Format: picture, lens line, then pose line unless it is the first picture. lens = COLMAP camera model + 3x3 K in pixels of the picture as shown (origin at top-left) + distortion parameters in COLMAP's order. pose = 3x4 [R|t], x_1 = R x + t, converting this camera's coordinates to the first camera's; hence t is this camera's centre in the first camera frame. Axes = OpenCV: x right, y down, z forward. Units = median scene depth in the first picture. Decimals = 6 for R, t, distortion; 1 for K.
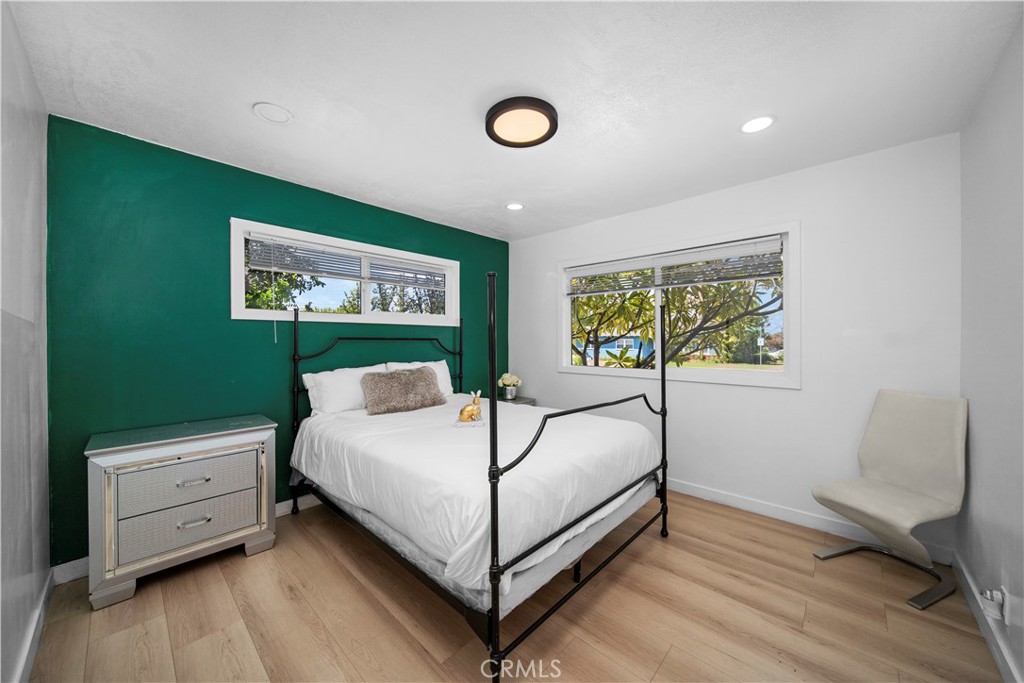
lens RADIAL K [[366.1, 0, 512.0], [0, 366.1, 341.5], [0, 0, 1]] dist [0.001137, 0.000072]
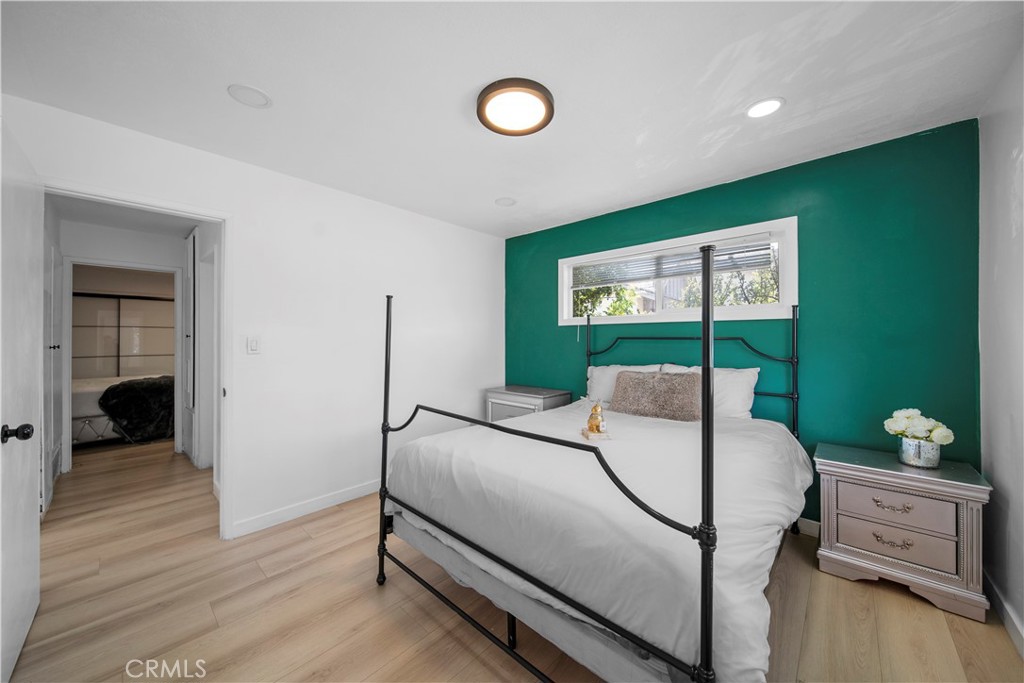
lens RADIAL K [[366.1, 0, 512.0], [0, 366.1, 341.5], [0, 0, 1]] dist [0.001137, 0.000072]
pose [[0.006202, 0.008022, -0.999949, 0.701067], [-0.005425, 0.999953, 0.007988, -0.005374], [0.999966, 0.005375, 0.006246, 0.723355]]
